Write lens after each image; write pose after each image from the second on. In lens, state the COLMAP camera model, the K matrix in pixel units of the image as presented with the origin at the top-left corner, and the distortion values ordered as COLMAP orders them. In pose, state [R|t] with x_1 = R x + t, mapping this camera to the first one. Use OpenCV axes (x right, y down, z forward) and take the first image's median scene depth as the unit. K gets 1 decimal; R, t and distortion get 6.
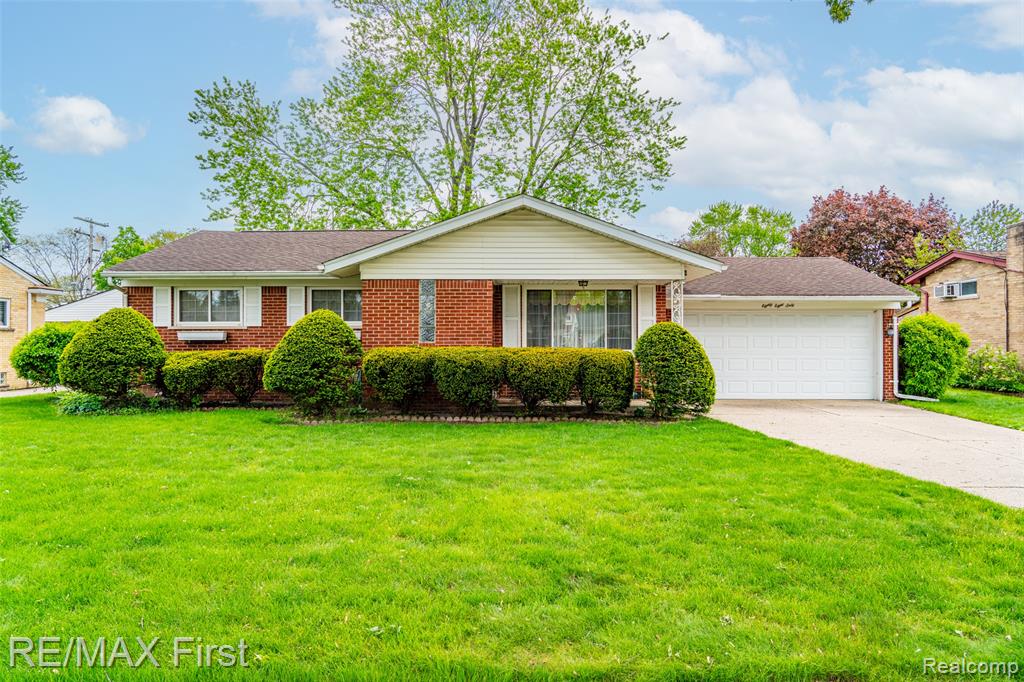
lens RADIAL K [[737.4, 0, 495.3], [0, 737.4, 341.6], [0, 0, 1]] dist [-0.038655, -0.001104]
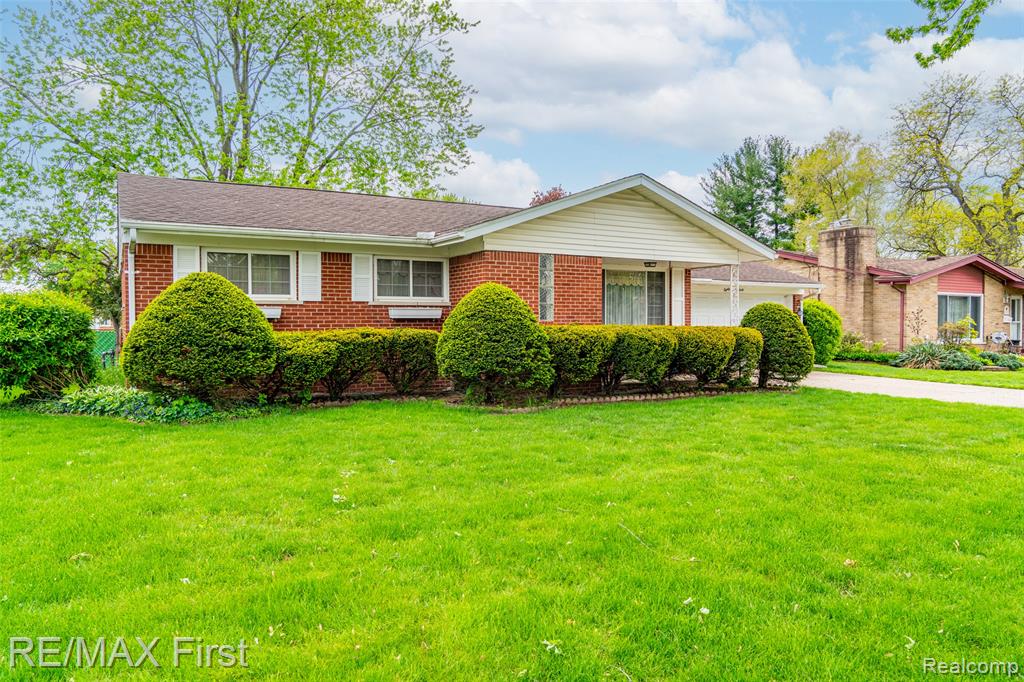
lens RADIAL K [[735.9, 0, 512.0], [0, 735.9, 341.0], [0, 0, 1]] dist [-0.037480, -0.002373]
pose [[0.860036, -0.012859, 0.510072, -0.555817], [0.000694, 0.999711, 0.024033, 0.004204], [-0.510233, -0.020315, 0.859796, 0.193621]]
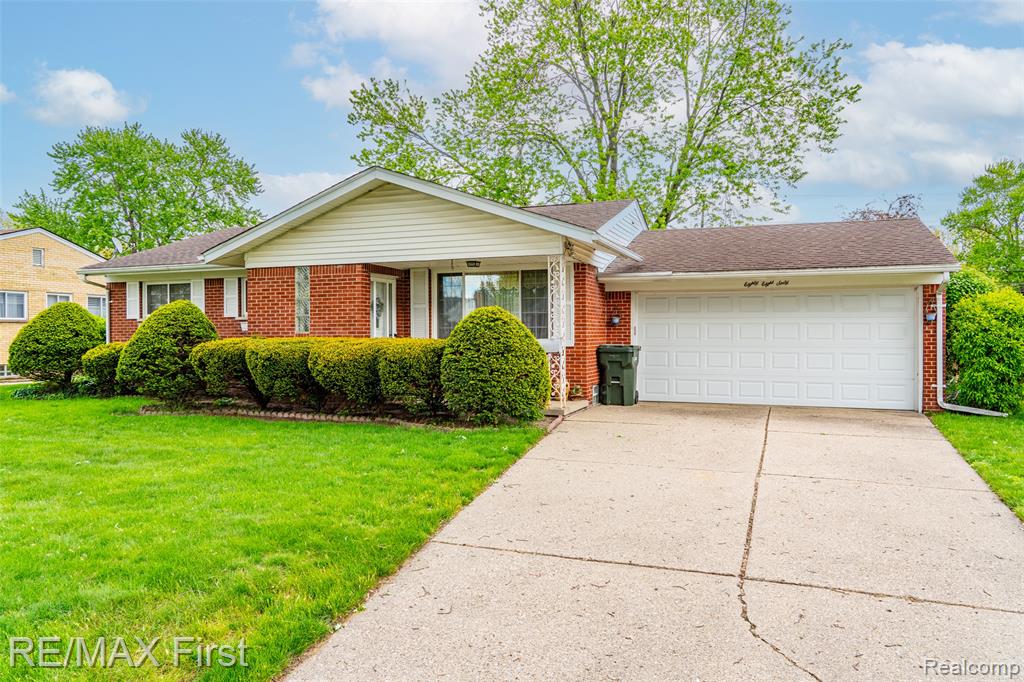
lens RADIAL K [[737.4, 0, 495.3], [0, 737.4, 341.6], [0, 0, 1]] dist [-0.038655, -0.001104]
pose [[0.931210, 0.001709, -0.364479, 0.437421], [0.003309, 0.999908, 0.013143, 0.000689], [0.364468, -0.013445, 0.931119, 0.194574]]
